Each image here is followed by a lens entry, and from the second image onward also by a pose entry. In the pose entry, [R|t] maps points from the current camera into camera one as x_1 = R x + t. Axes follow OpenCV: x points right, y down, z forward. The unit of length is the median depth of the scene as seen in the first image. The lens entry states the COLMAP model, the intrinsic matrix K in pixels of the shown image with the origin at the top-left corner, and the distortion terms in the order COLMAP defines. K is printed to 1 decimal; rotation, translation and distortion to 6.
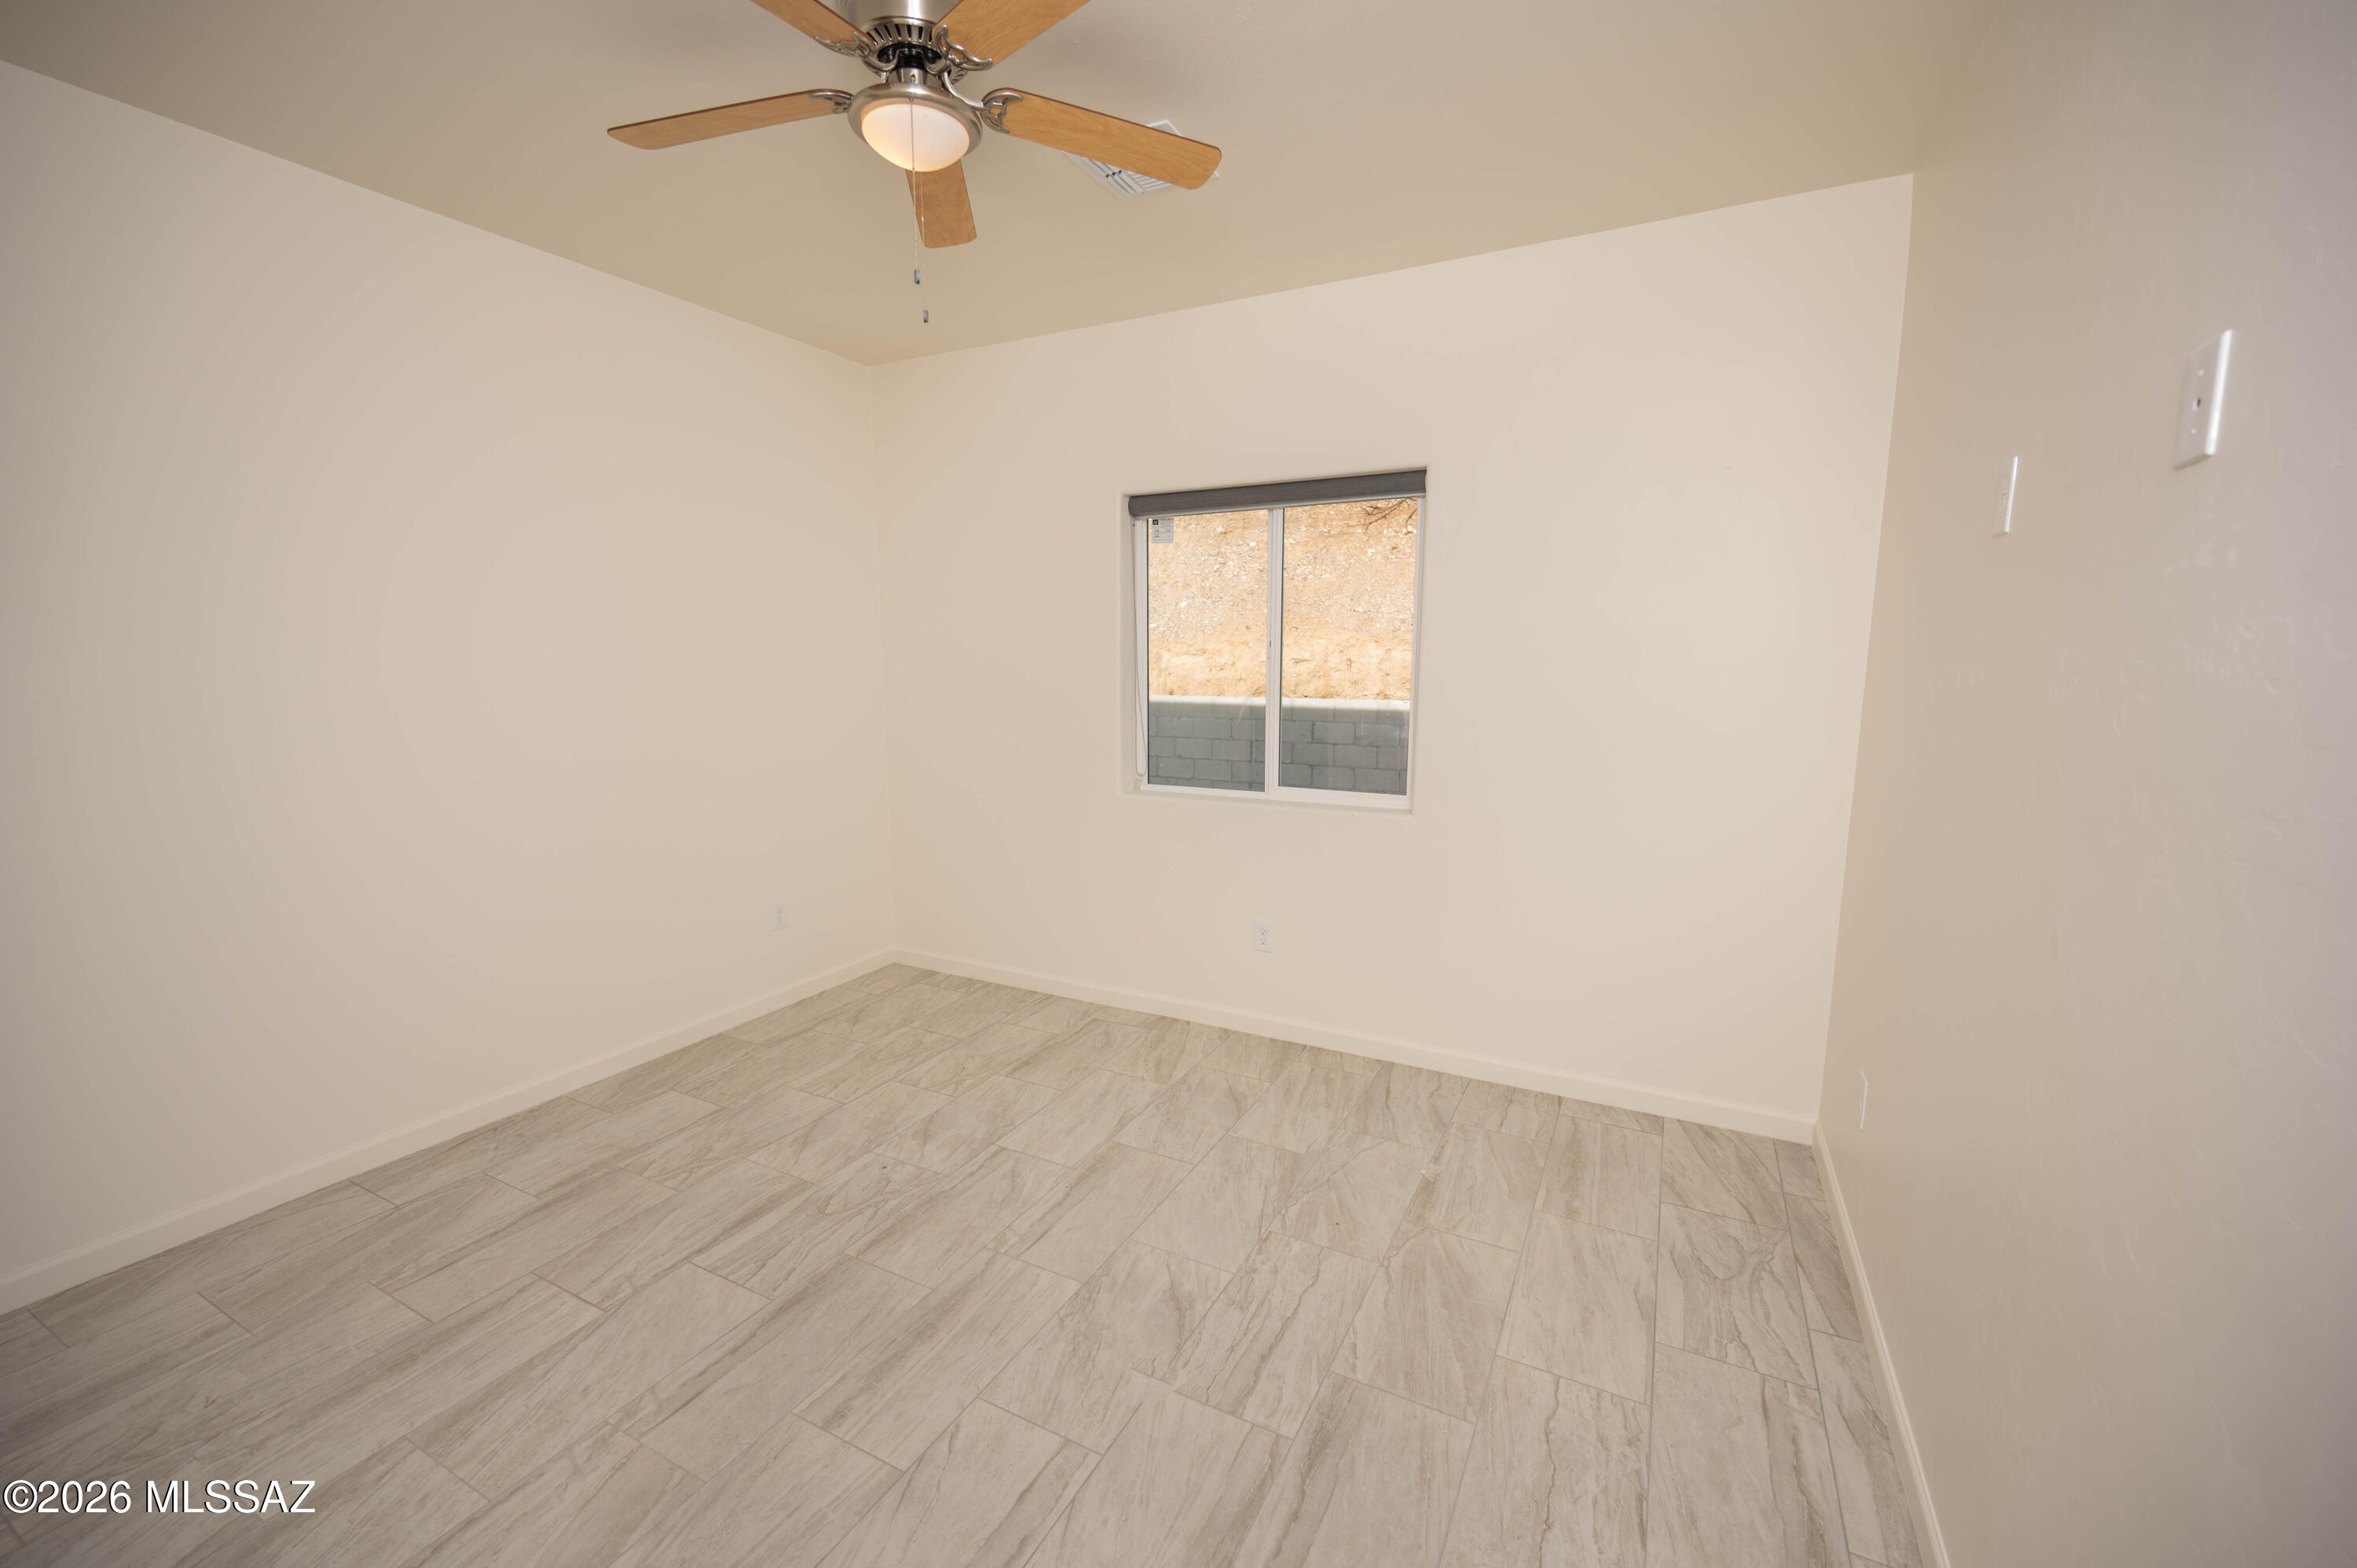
lens RADIAL K [[948.2, 0, 1178.5], [0, 948.2, 784.0], [0, 0, 1]] dist [-0.000508, -0.000440]
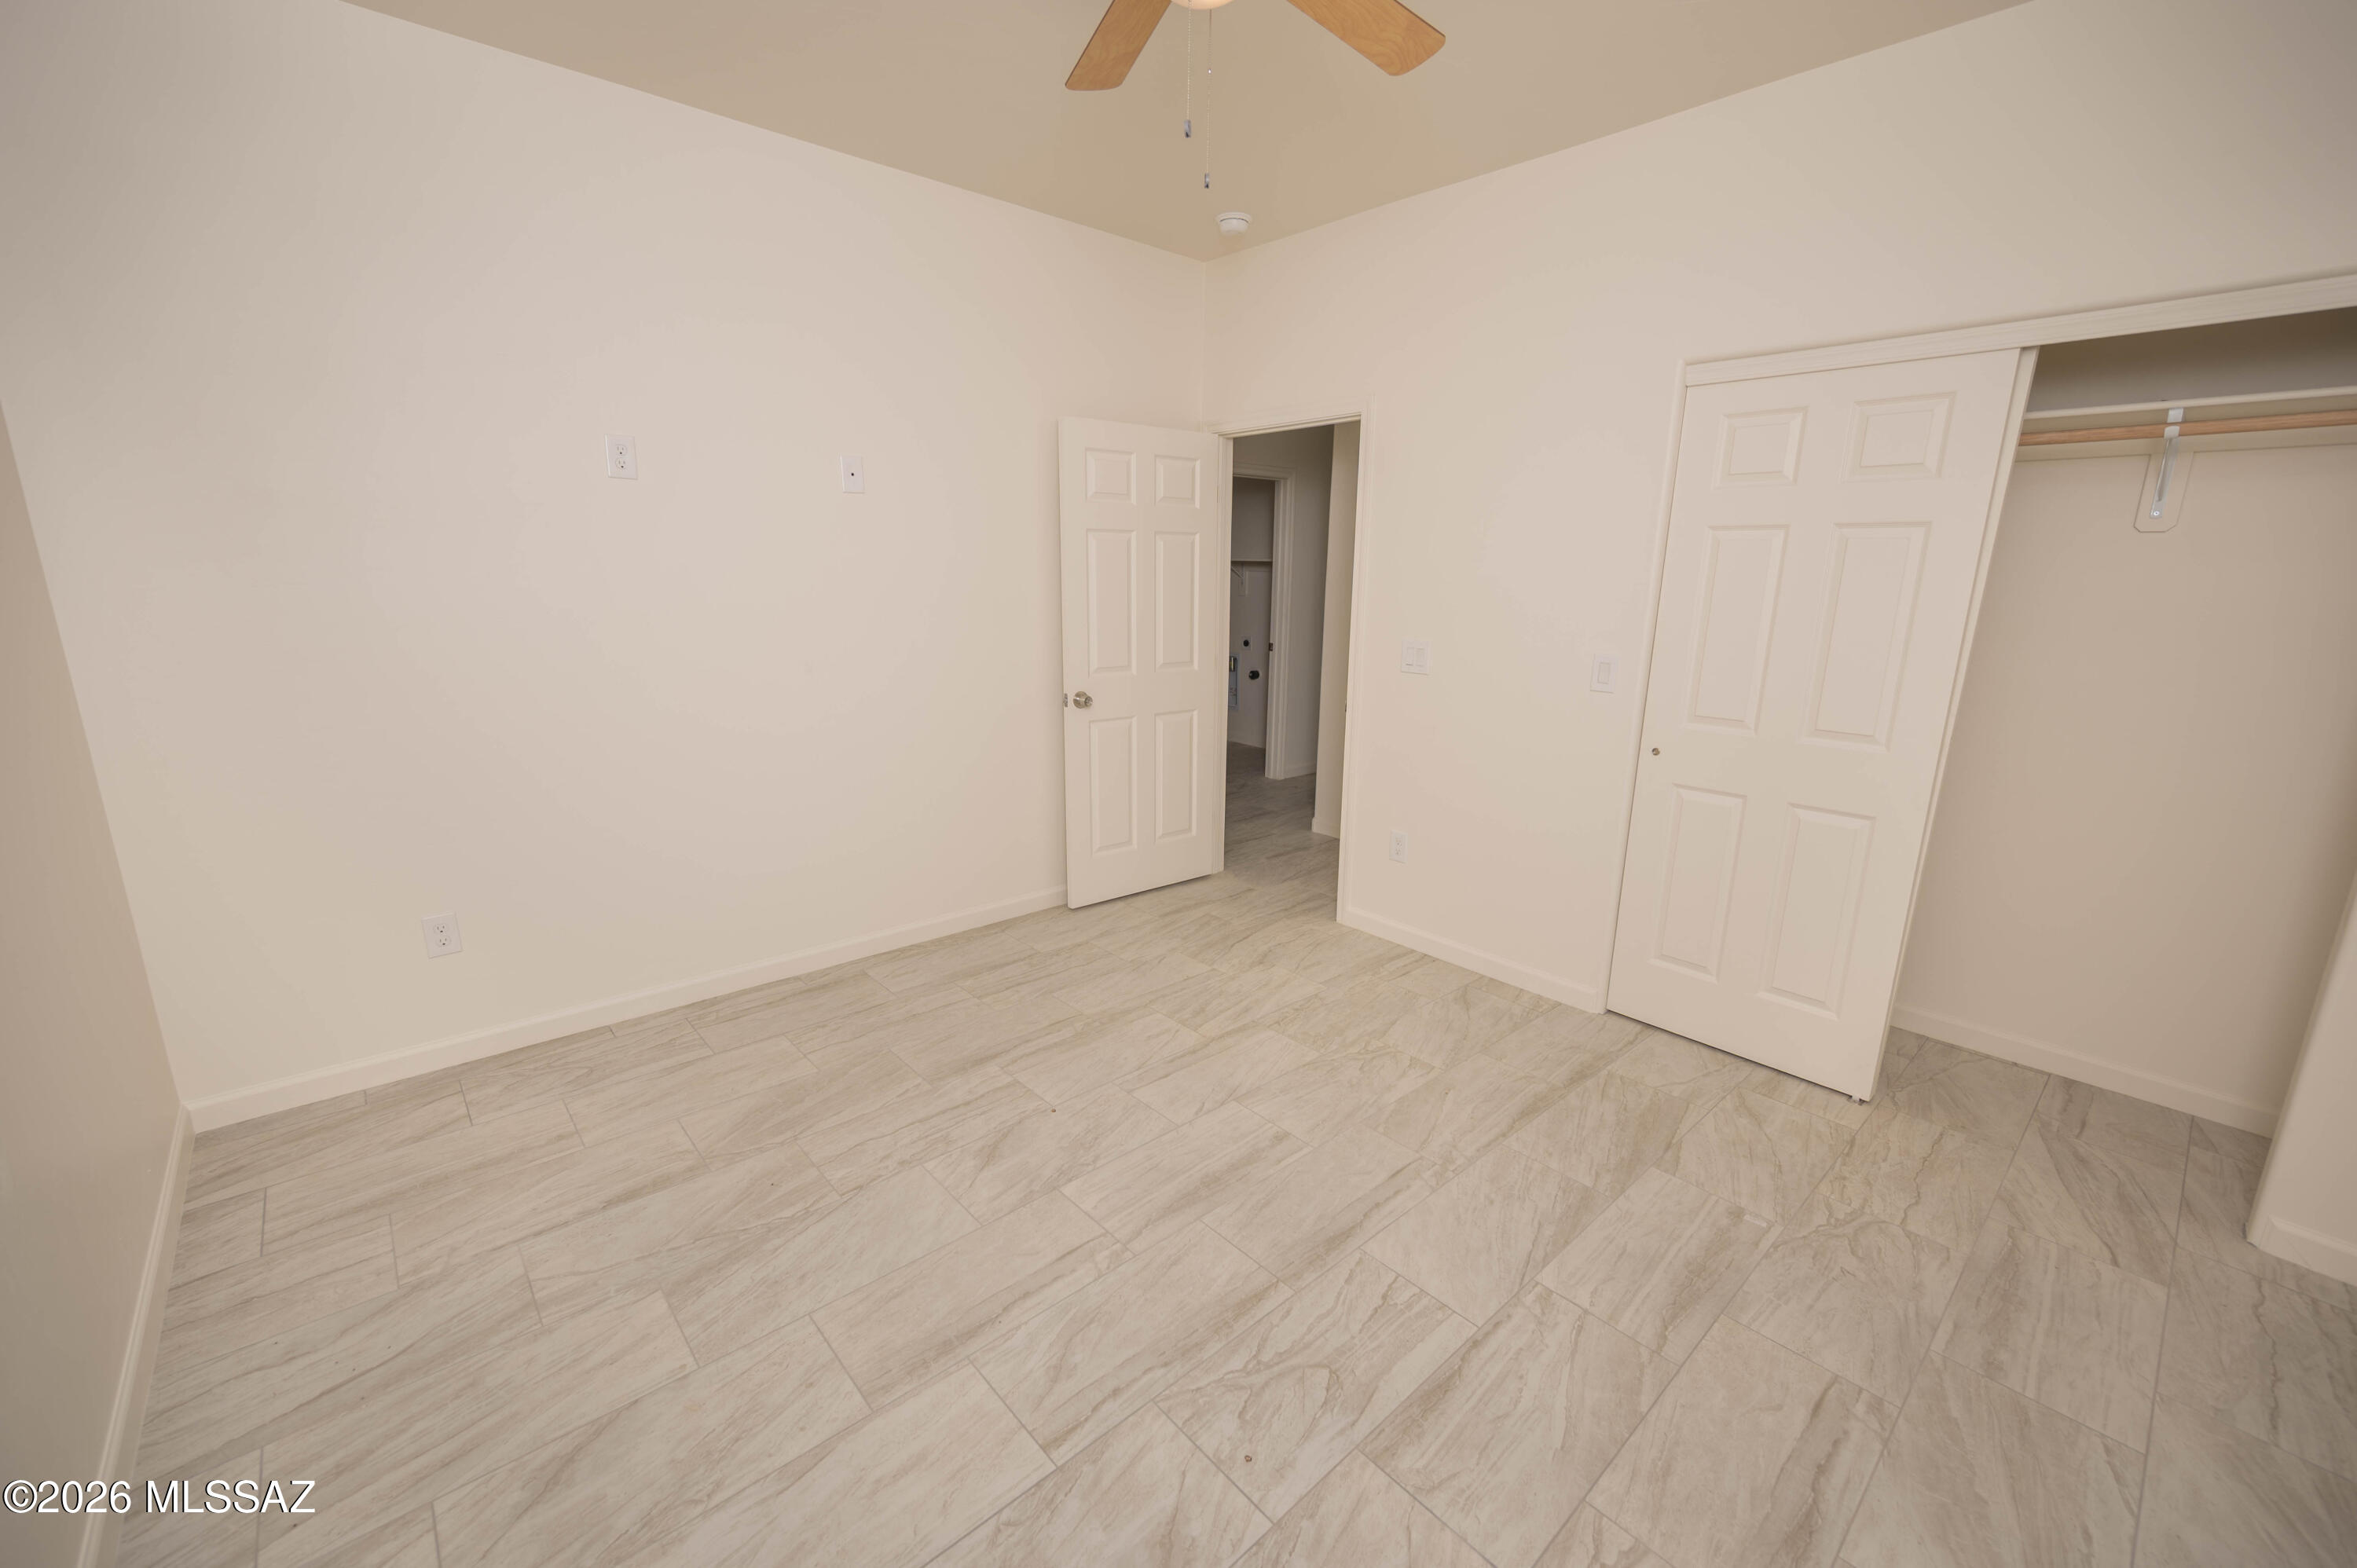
lens RADIAL K [[948.2, 0, 1178.5], [0, 948.2, 784.0], [0, 0, 1]] dist [-0.000508, -0.000440]
pose [[-0.934749, -0.095921, 0.342116, -0.430868], [0.032896, 0.935371, 0.352134, -0.187588], [-0.353783, 0.340411, -0.871182, 1.385411]]
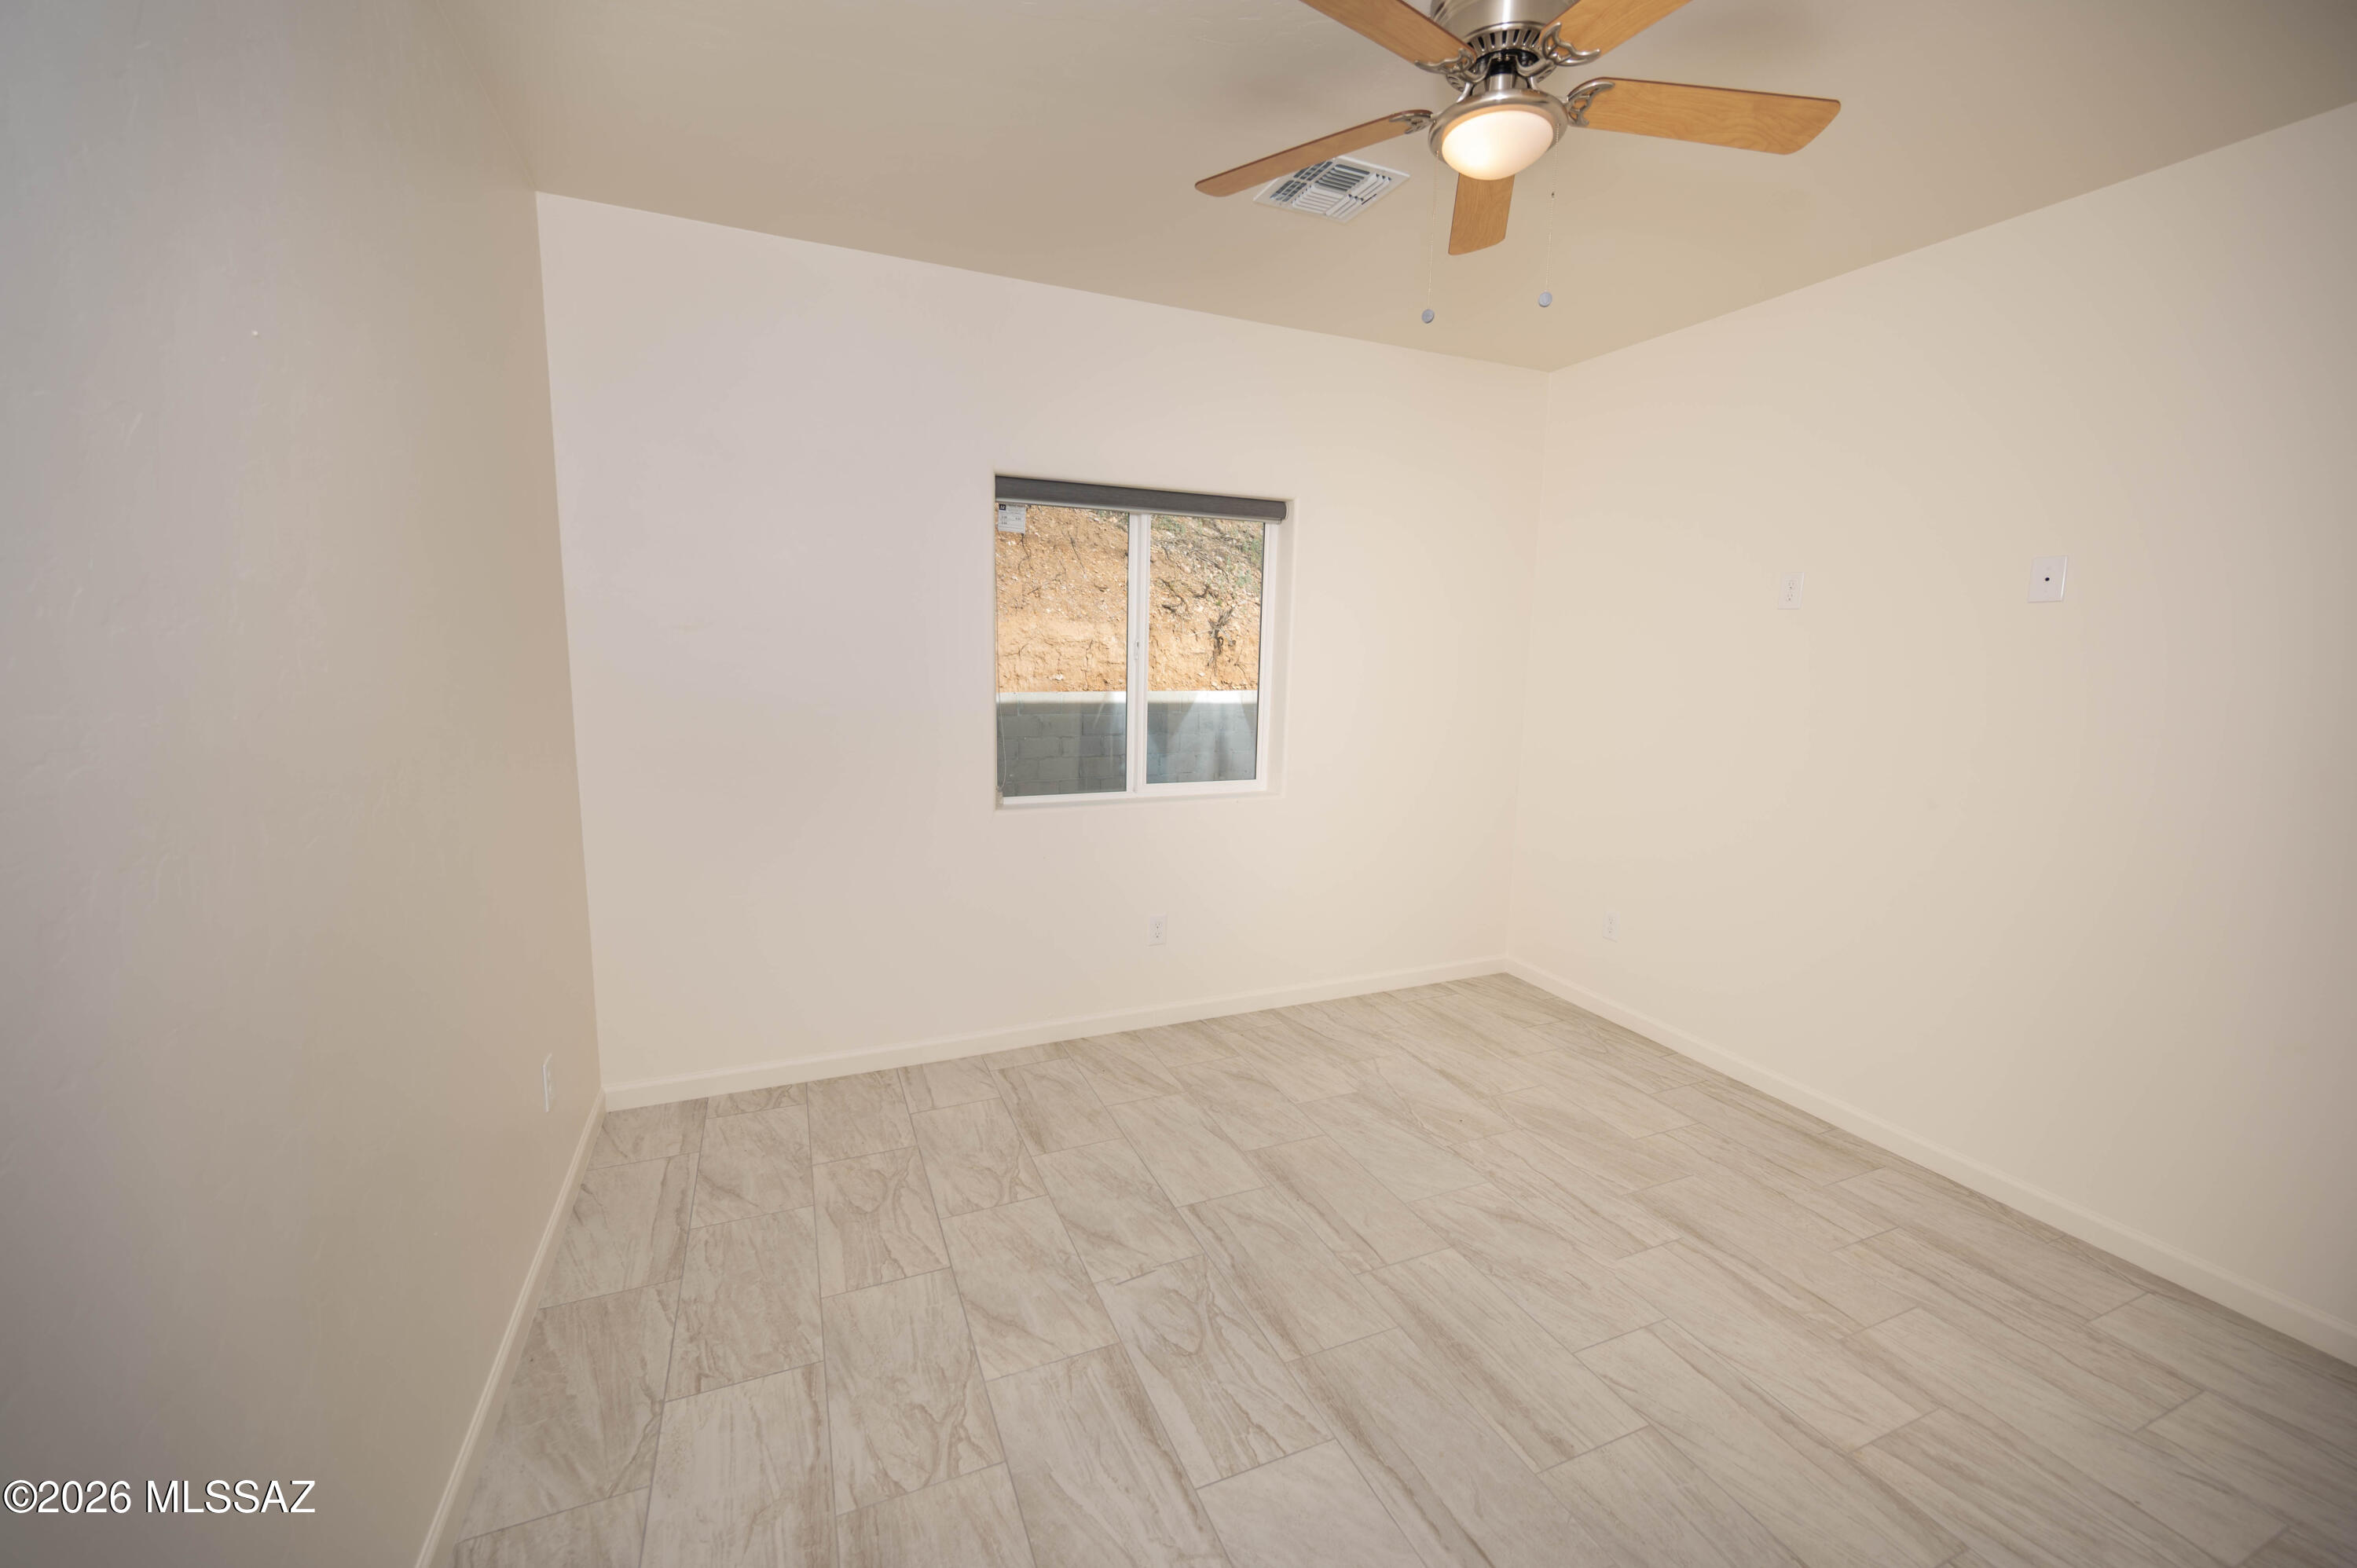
lens RADIAL K [[925.1, 0, 1176.4], [0, 925.1, 774.1], [0, 0, 1]] dist [0.000312, -0.000203]
pose [[0.632922, -0.094351, 0.768445, -0.869677], [0.088179, 0.994873, 0.049525, -0.073837], [-0.769178, 0.036415, 0.637997, 0.450044]]
